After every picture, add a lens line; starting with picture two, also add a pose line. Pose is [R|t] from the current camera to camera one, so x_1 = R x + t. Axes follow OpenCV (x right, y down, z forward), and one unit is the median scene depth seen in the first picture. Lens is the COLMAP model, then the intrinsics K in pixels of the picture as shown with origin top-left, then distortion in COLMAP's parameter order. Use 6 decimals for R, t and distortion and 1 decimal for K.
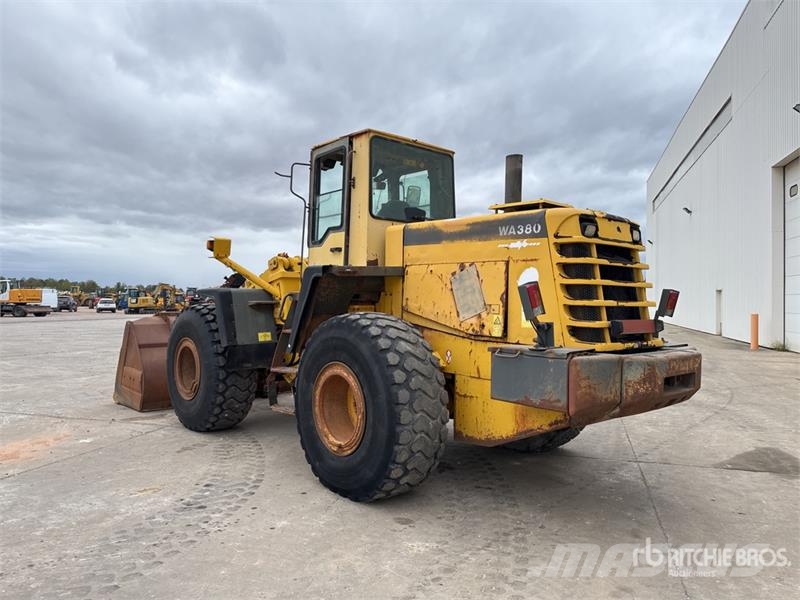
lens RADIAL K [[566.5, 0, 392.3], [0, 566.5, 297.8], [0, 0, 1]] dist [0.033944, -0.034147]
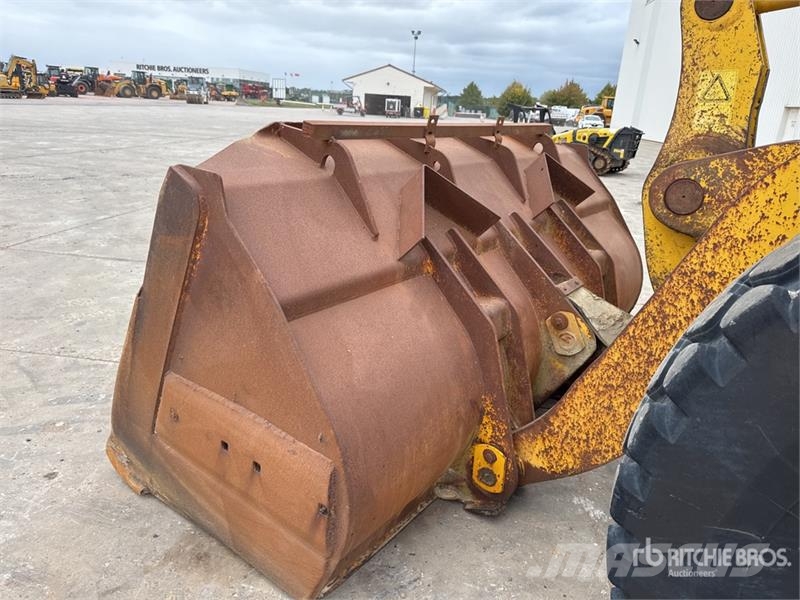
lens RADIAL K [[566.5, 0, 392.3], [0, 566.5, 297.8], [0, 0, 1]] dist [0.033944, -0.034147]
pose [[0.982935, -0.010253, 0.183669, -0.194935], [-0.051497, 0.943188, 0.328246, 0.007803], [-0.176600, -0.332103, 0.926564, 0.362771]]
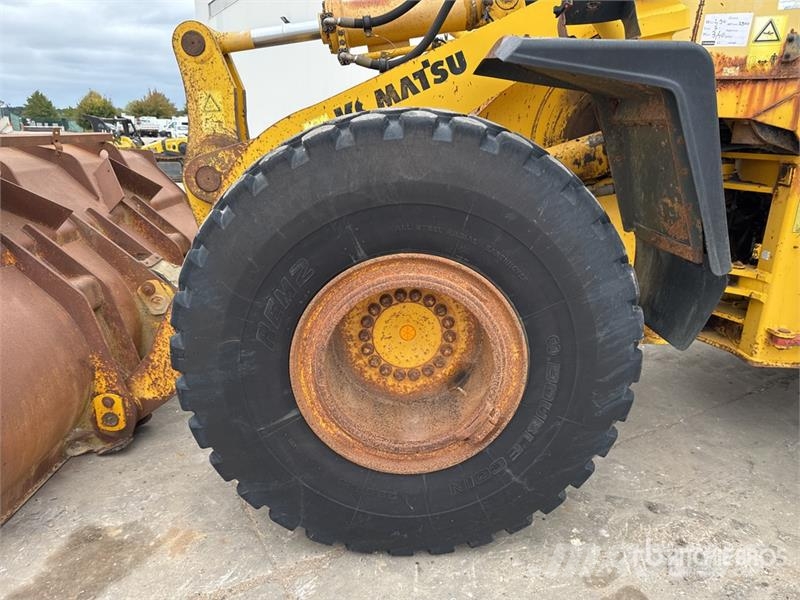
lens RADIAL K [[566.5, 0, 392.3], [0, 566.5, 297.8], [0, 0, 1]] dist [0.033944, -0.034147]
pose [[0.669537, -0.197358, 0.716079, -0.203612], [-0.026043, 0.957225, 0.288171, 0.007550], [-0.742322, -0.211590, 0.635758, 0.319074]]
